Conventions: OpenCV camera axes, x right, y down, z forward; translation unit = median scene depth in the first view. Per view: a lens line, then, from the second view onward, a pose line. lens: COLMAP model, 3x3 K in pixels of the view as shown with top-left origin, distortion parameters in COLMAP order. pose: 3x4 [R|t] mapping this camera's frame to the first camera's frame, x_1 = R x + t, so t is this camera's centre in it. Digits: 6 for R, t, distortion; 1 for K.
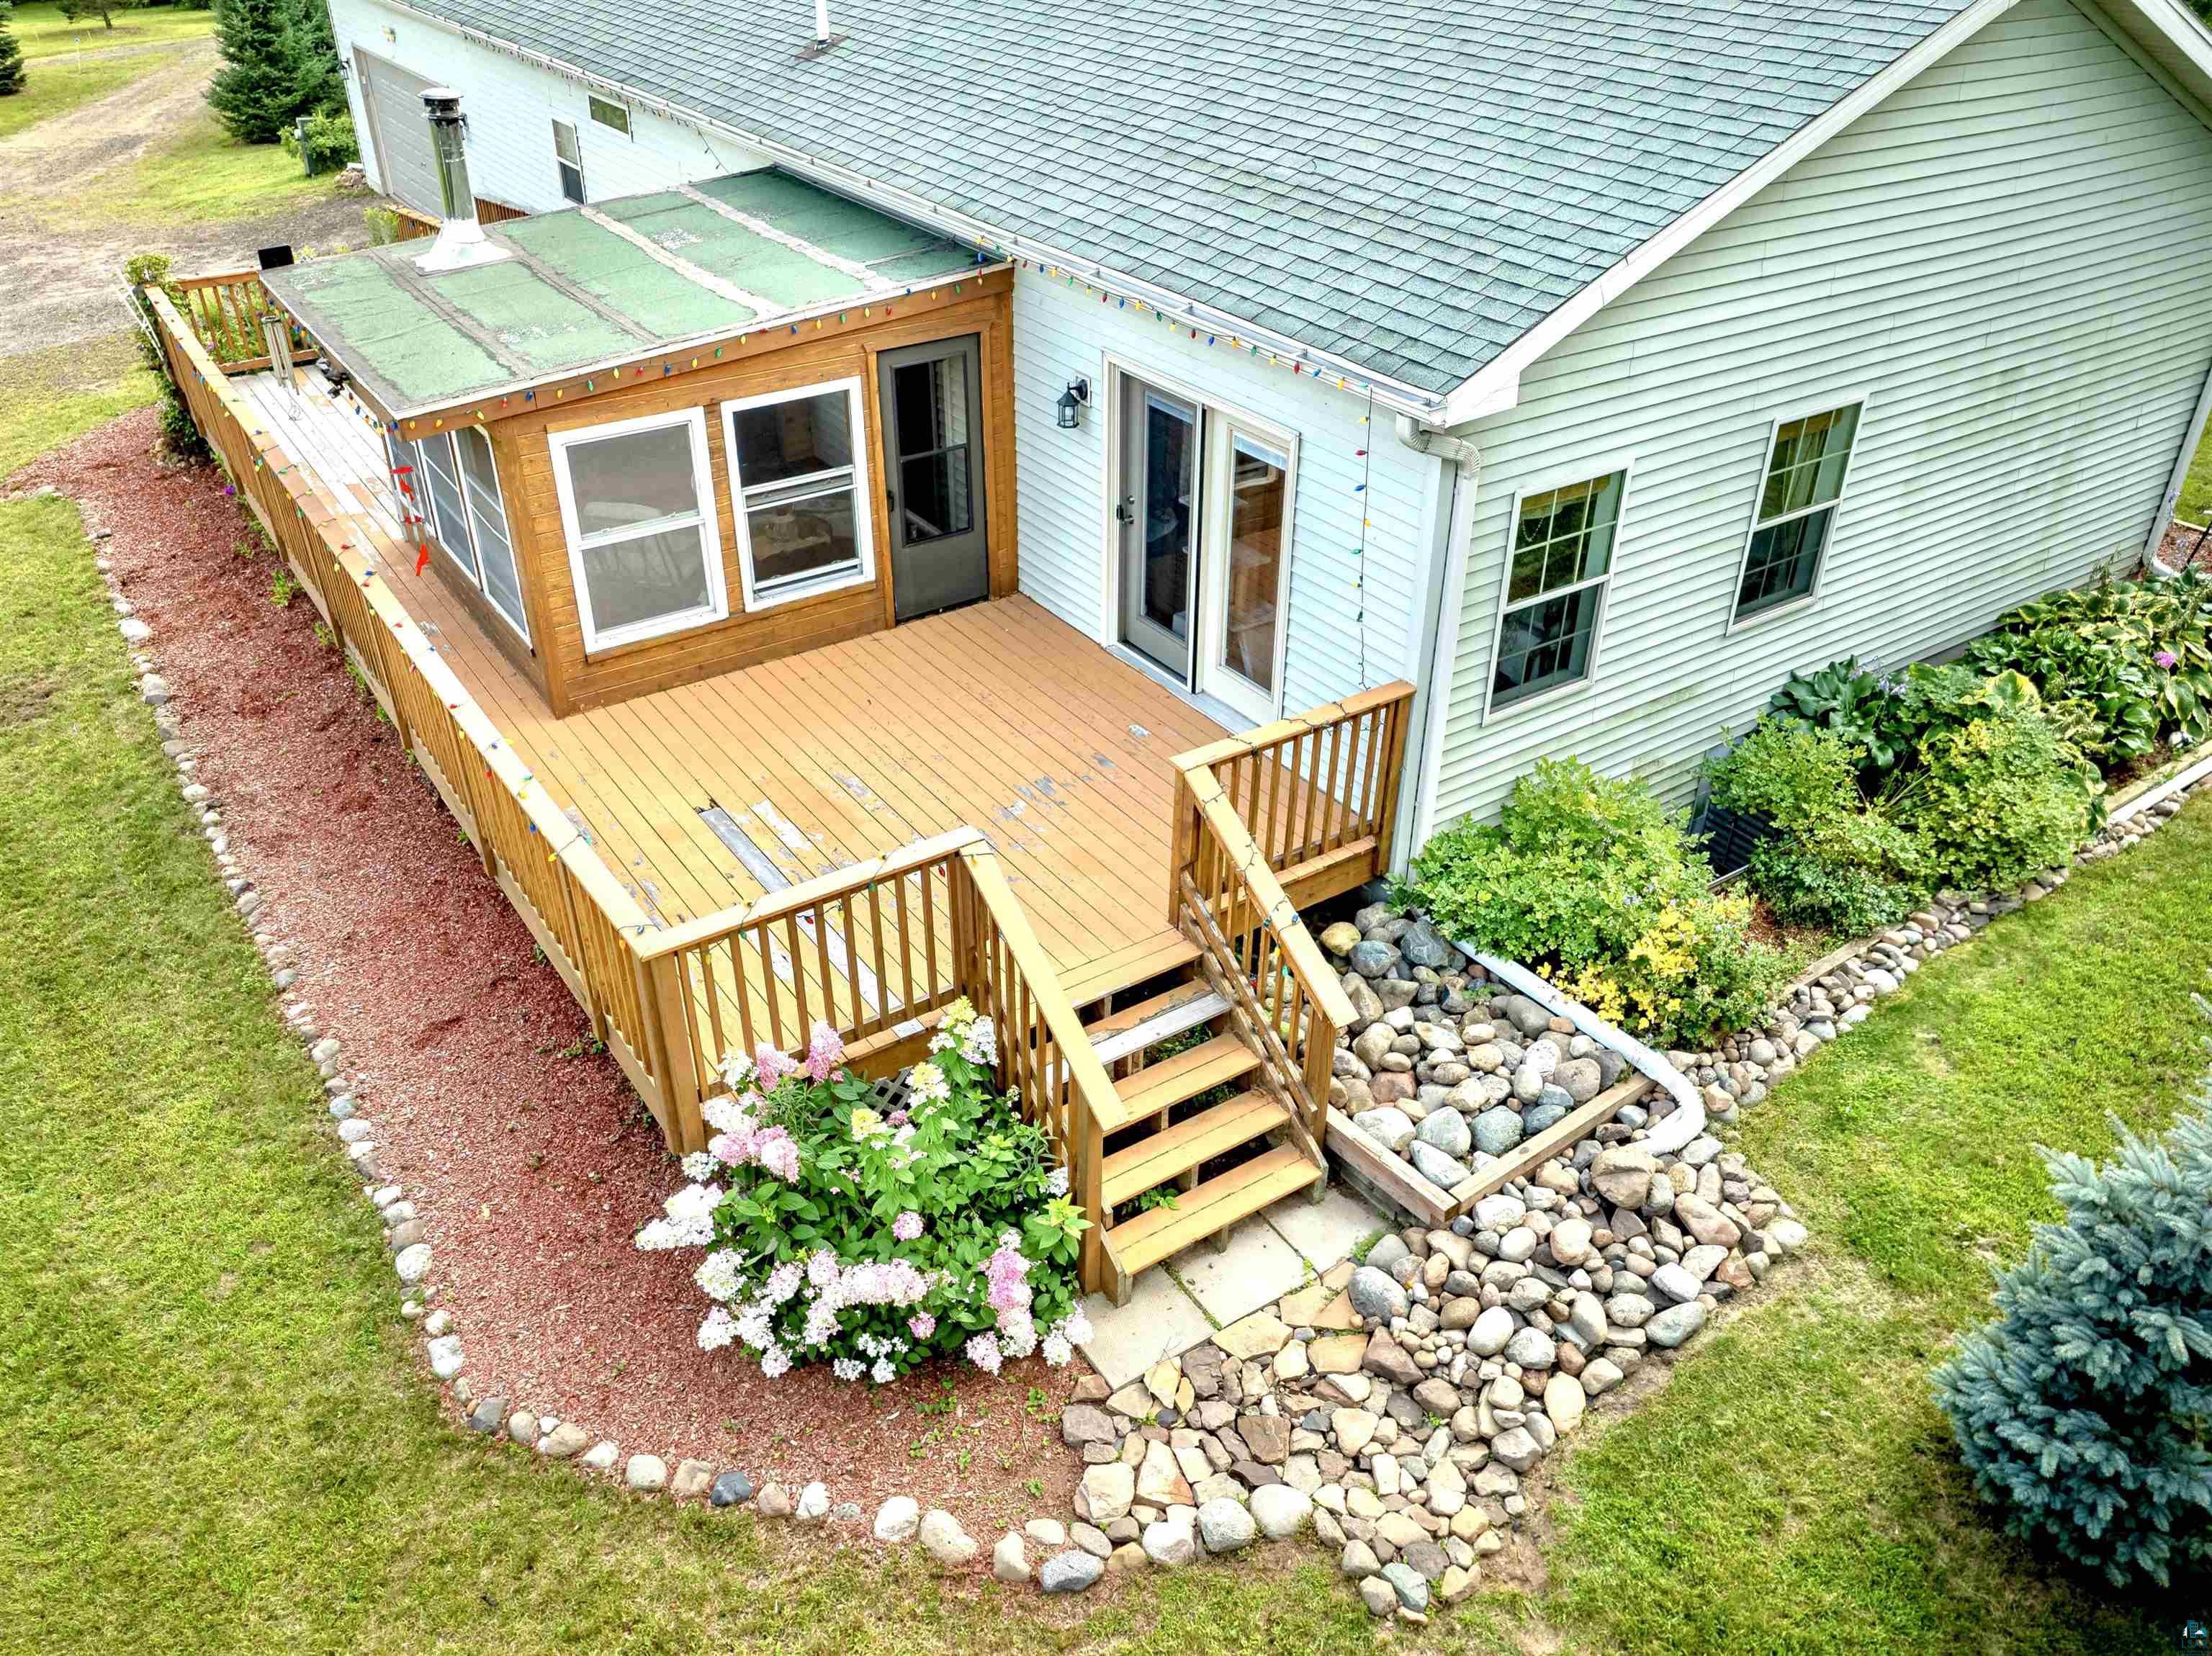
lens RADIAL K [[1607.8, 0, 1099.4], [0, 1607.8, 864.2], [0, 0, 1]] dist [0.004667, -0.005931]
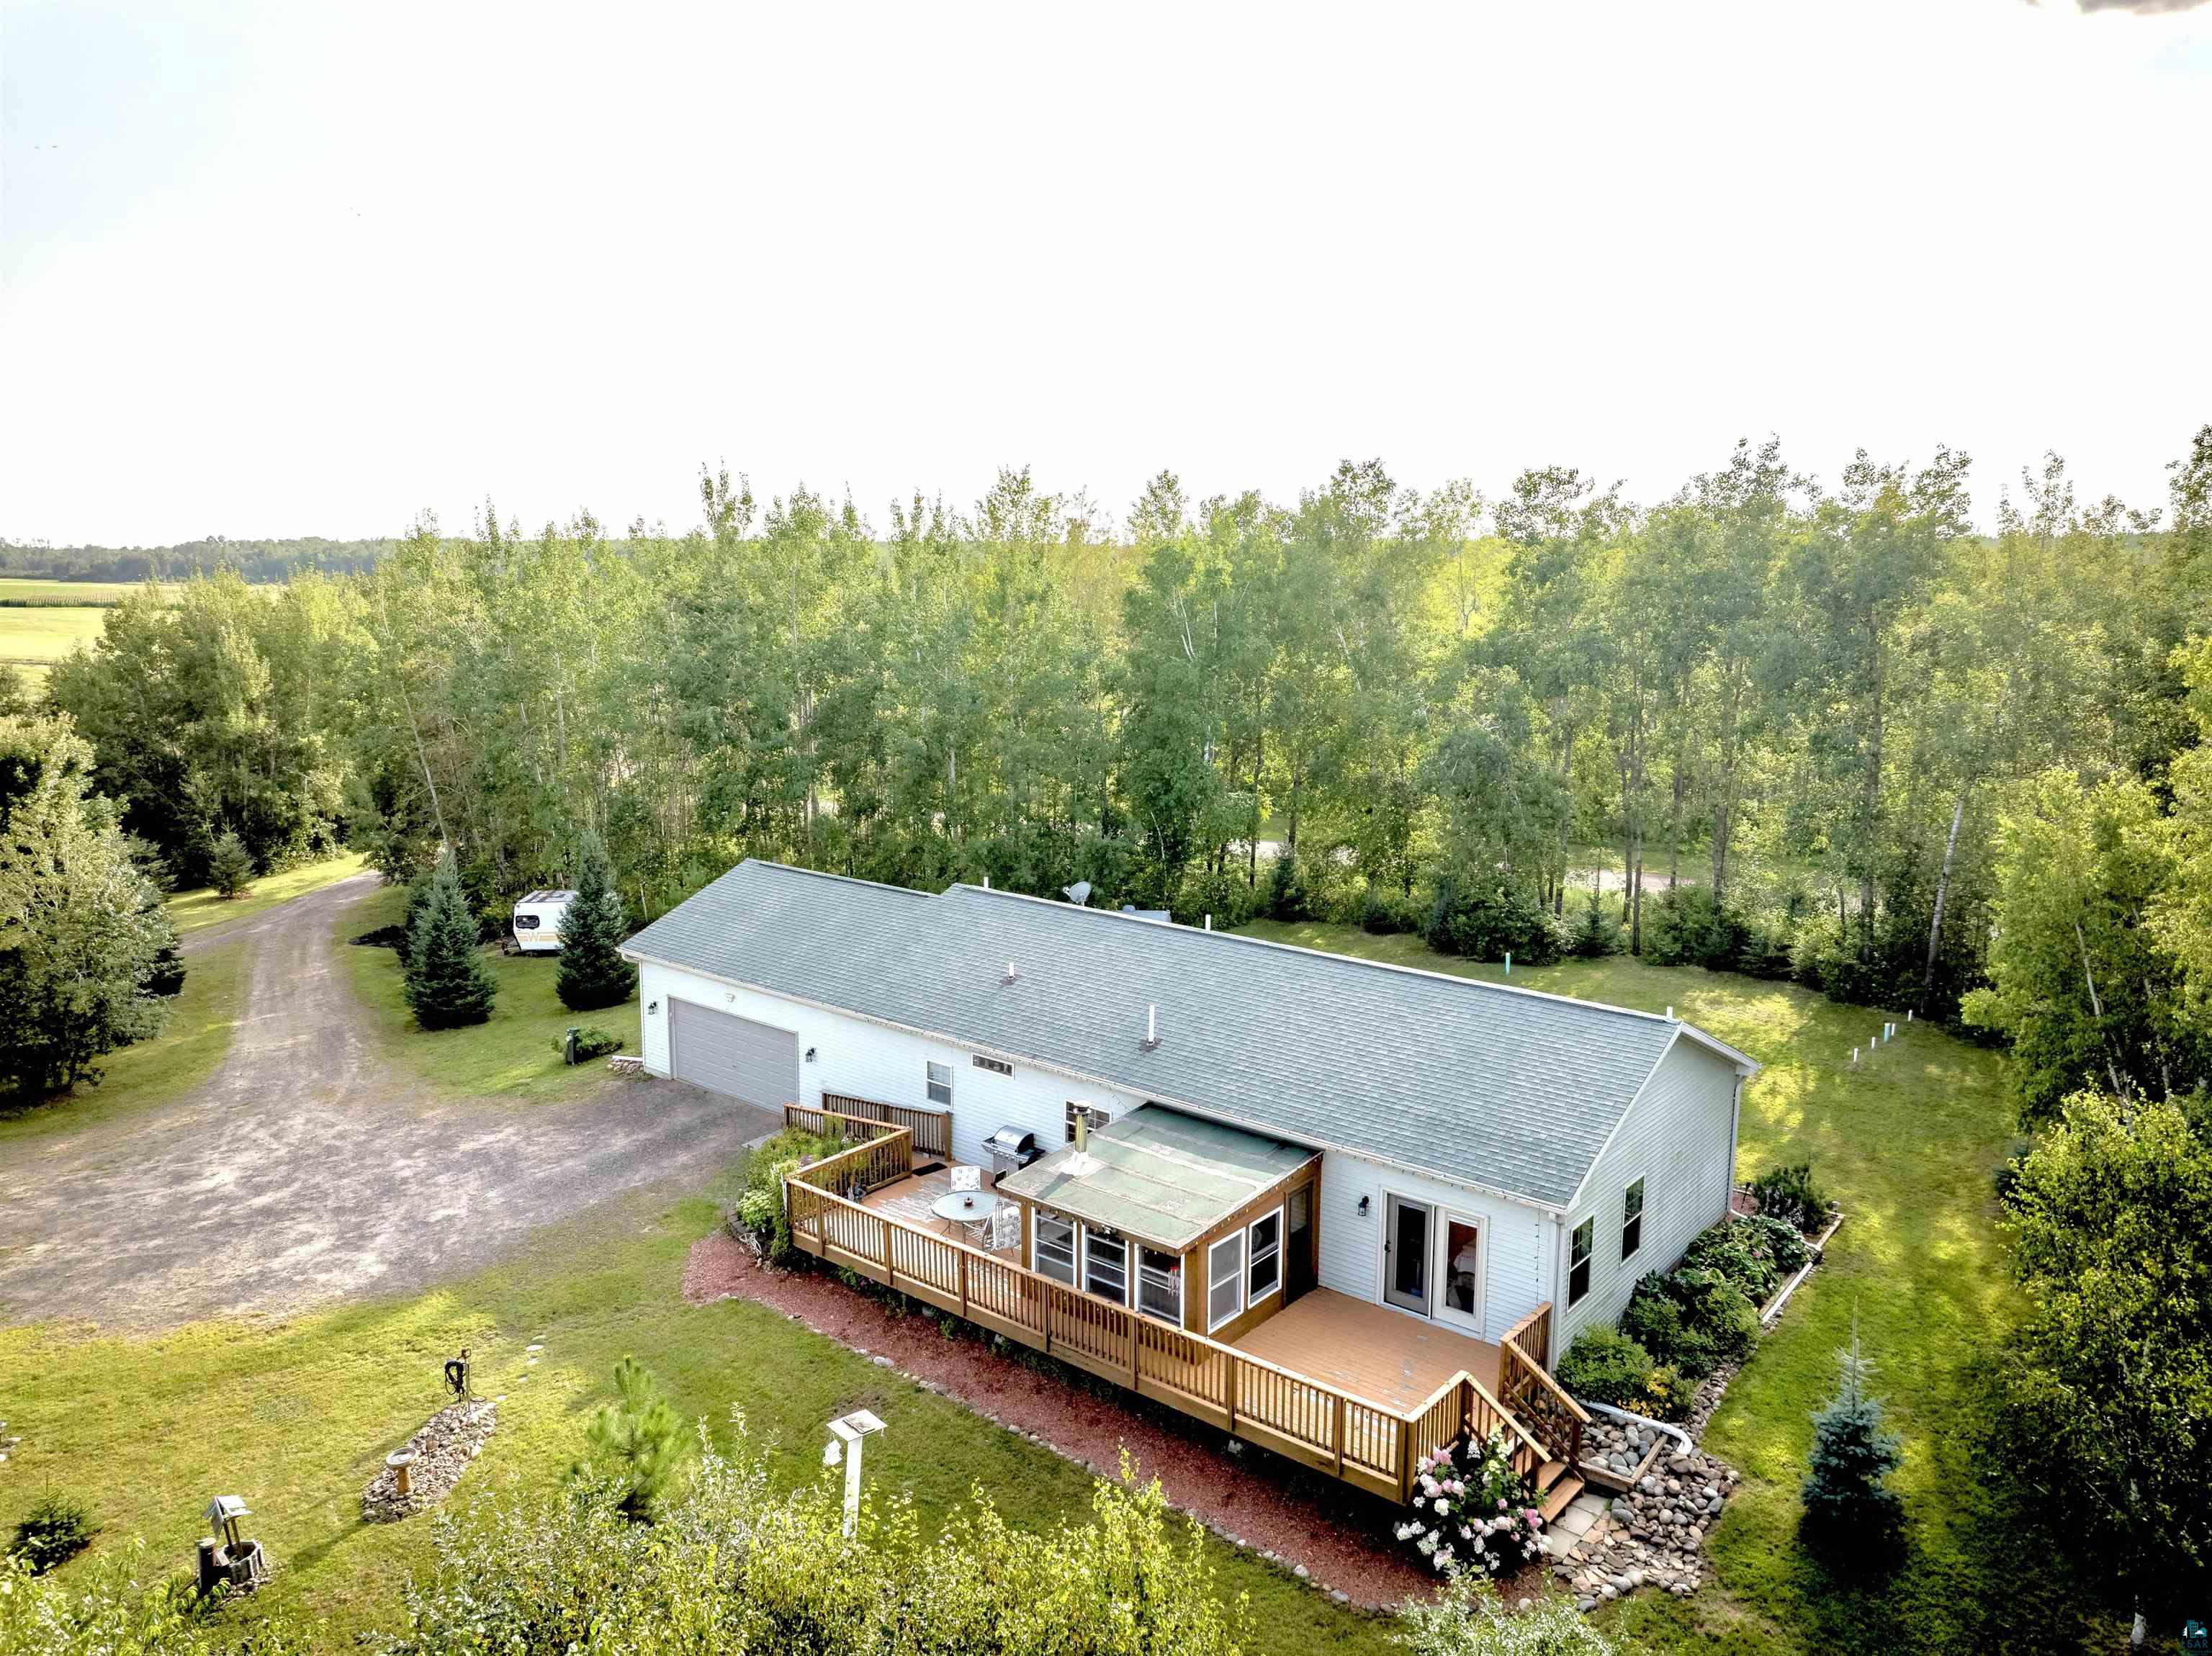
lens RADIAL K [[1607.8, 0, 1099.4], [0, 1607.8, 864.2], [0, 0, 1]] dist [0.004667, -0.005931]
pose [[0.955709, -0.052193, 0.289648, -1.204010], [0.159412, 0.919085, -0.360375, 0.064316], [-0.247402, 0.390587, 0.886698, -1.438175]]
